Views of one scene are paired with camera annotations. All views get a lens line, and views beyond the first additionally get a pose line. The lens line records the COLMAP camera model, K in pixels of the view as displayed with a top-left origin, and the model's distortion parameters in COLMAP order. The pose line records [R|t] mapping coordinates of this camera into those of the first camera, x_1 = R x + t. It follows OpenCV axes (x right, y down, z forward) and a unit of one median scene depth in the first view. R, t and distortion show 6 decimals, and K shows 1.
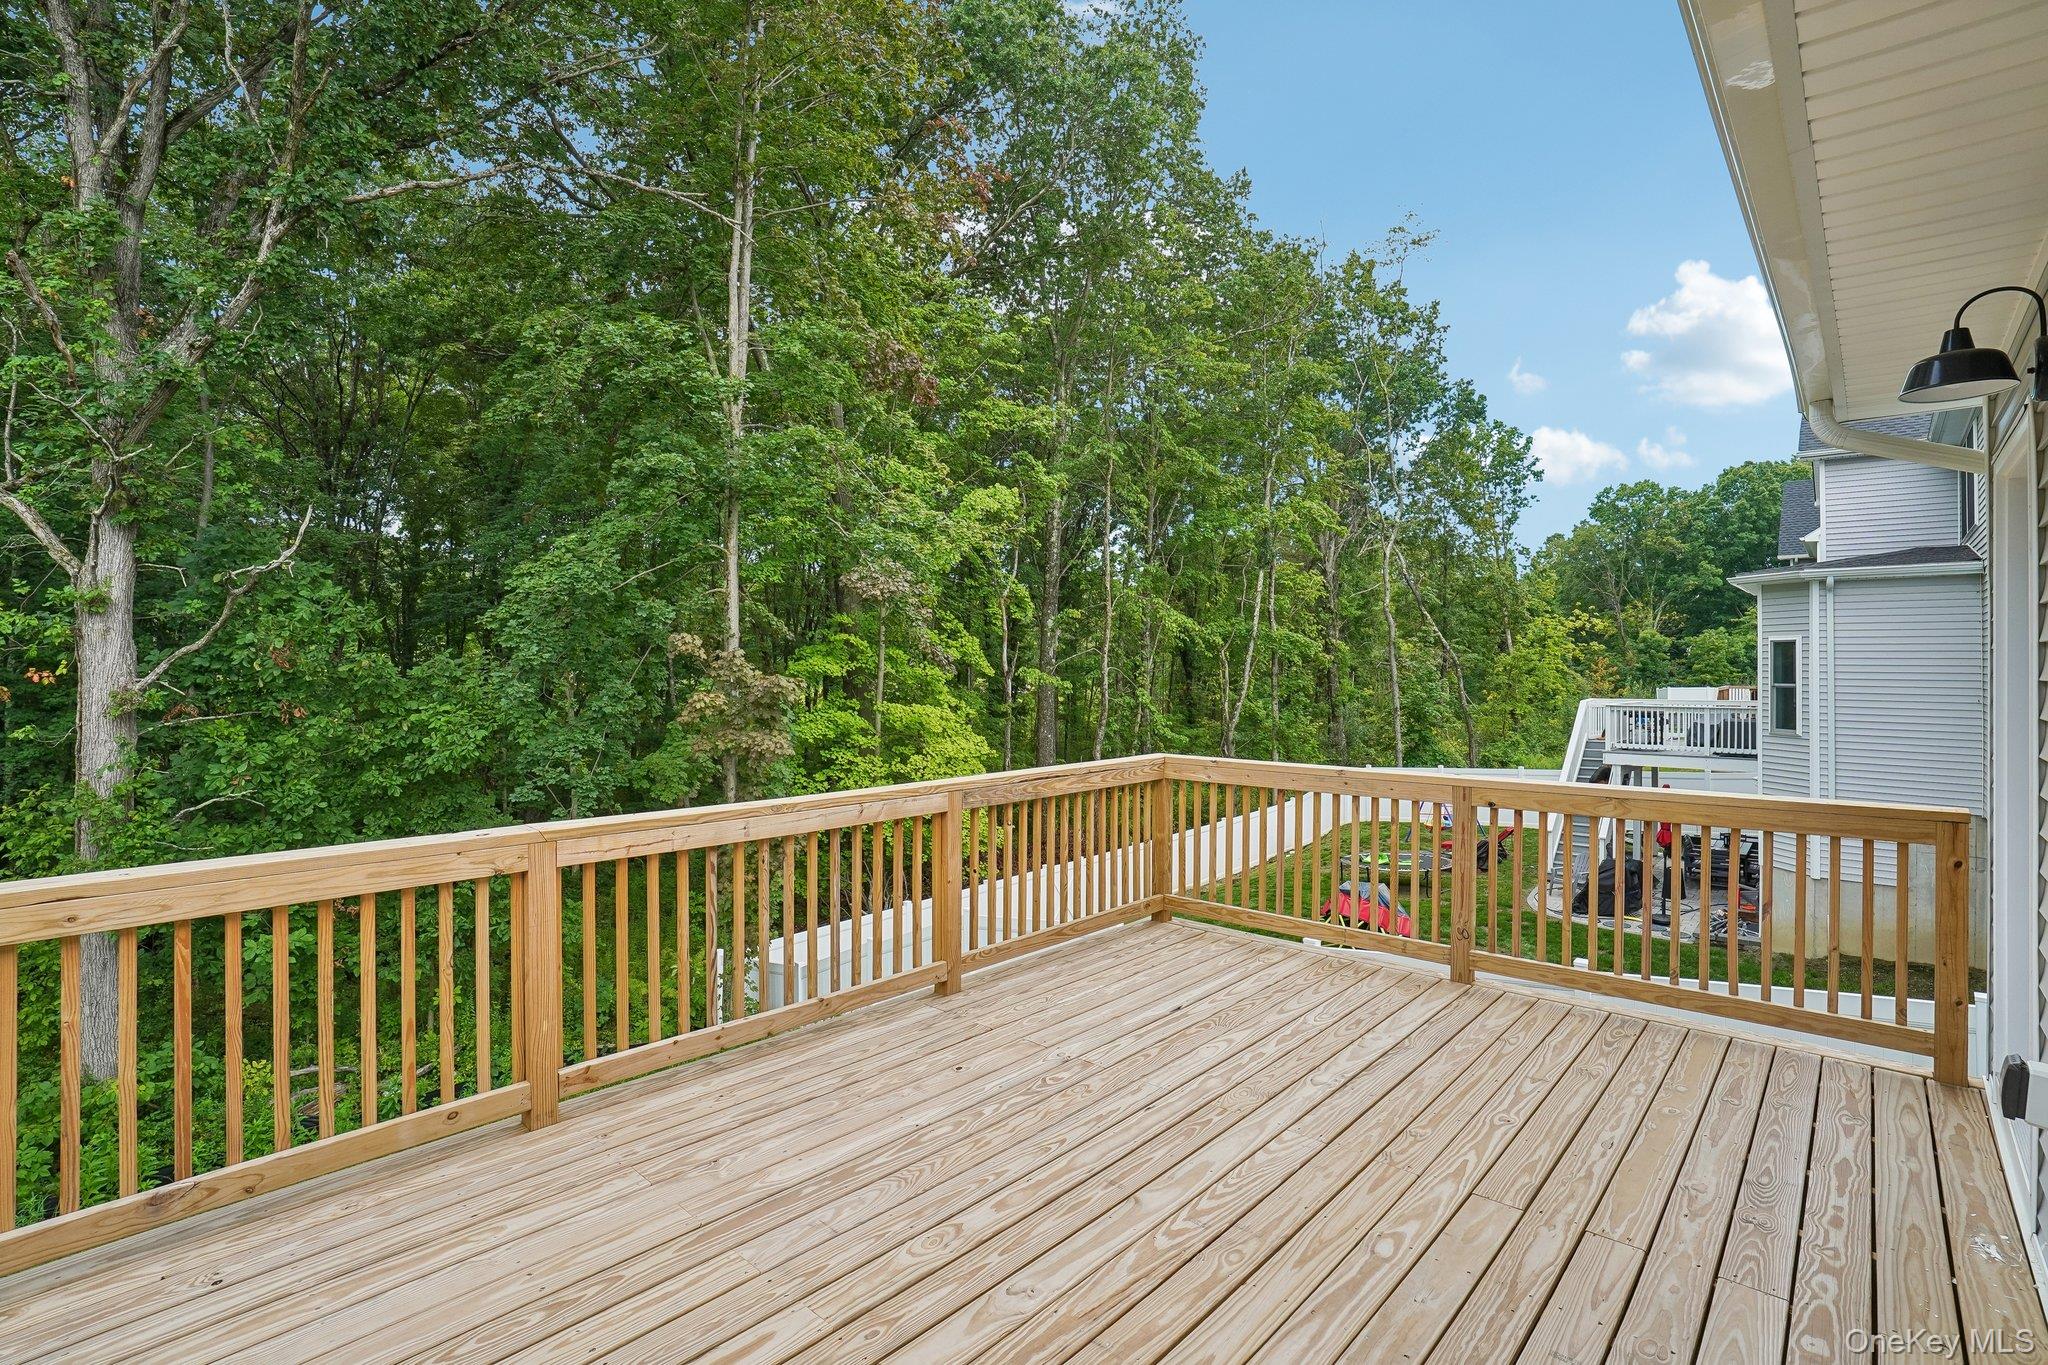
lens RADIAL K [[951.9, 0, 1025.9], [0, 951.9, 675.0], [0, 0, 1]] dist [-0.060622, 0.015561]
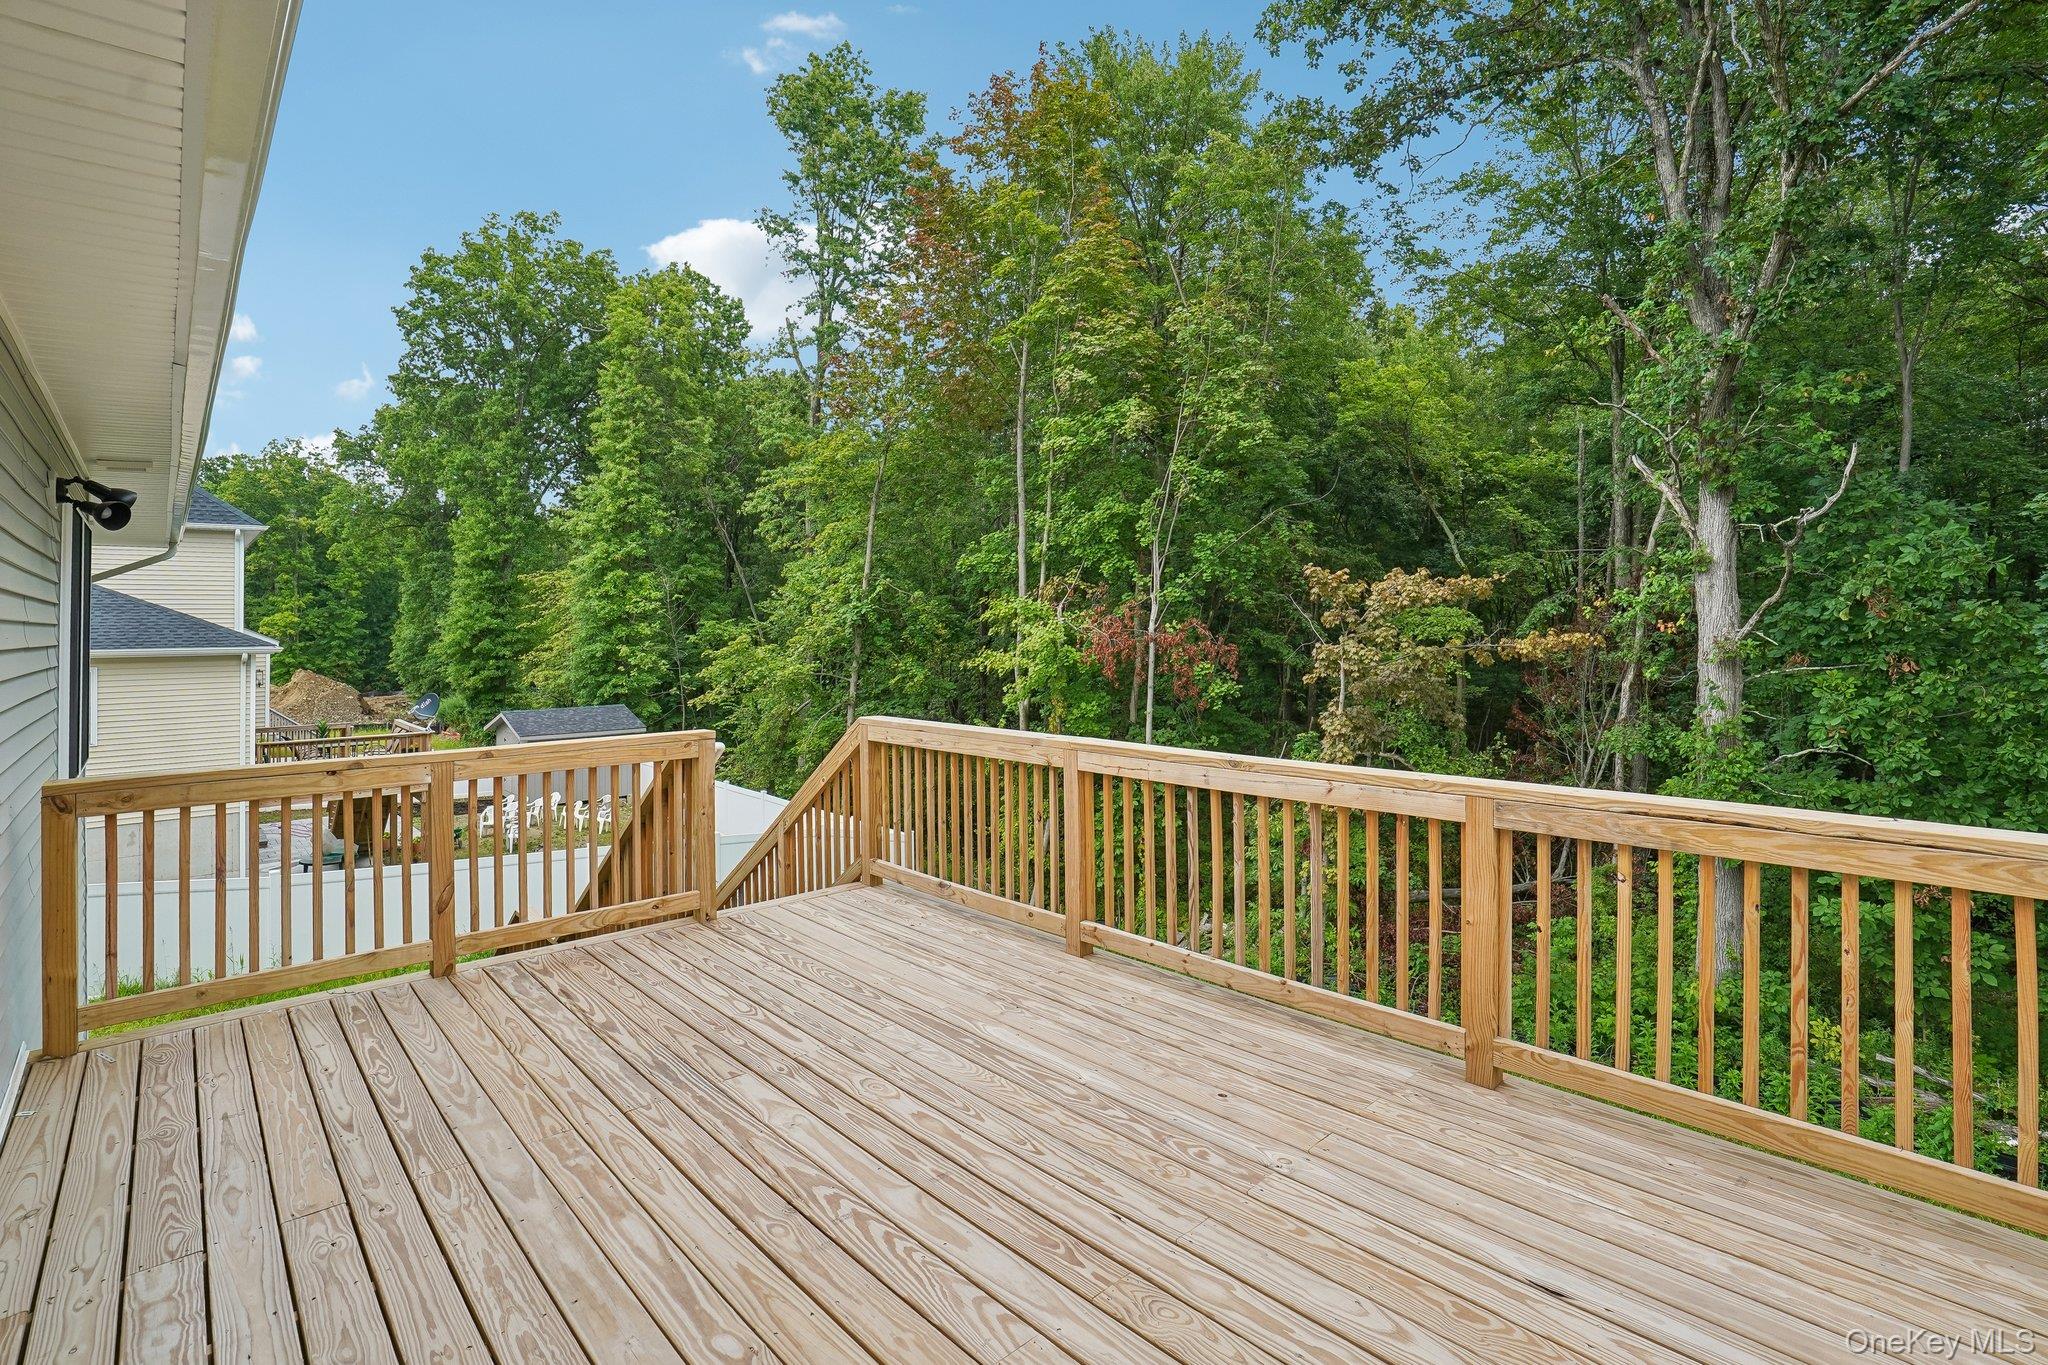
lens RADIAL K [[951.9, 0, 1015.2], [0, 951.9, 604.7], [0, 0, 1]] dist [-0.060622, 0.015561]
pose [[-0.060373, -0.021186, -0.997951, 0.196188], [-0.000616, 0.999775, -0.021188, -0.001647], [0.998176, -0.000665, -0.060372, 0.214911]]
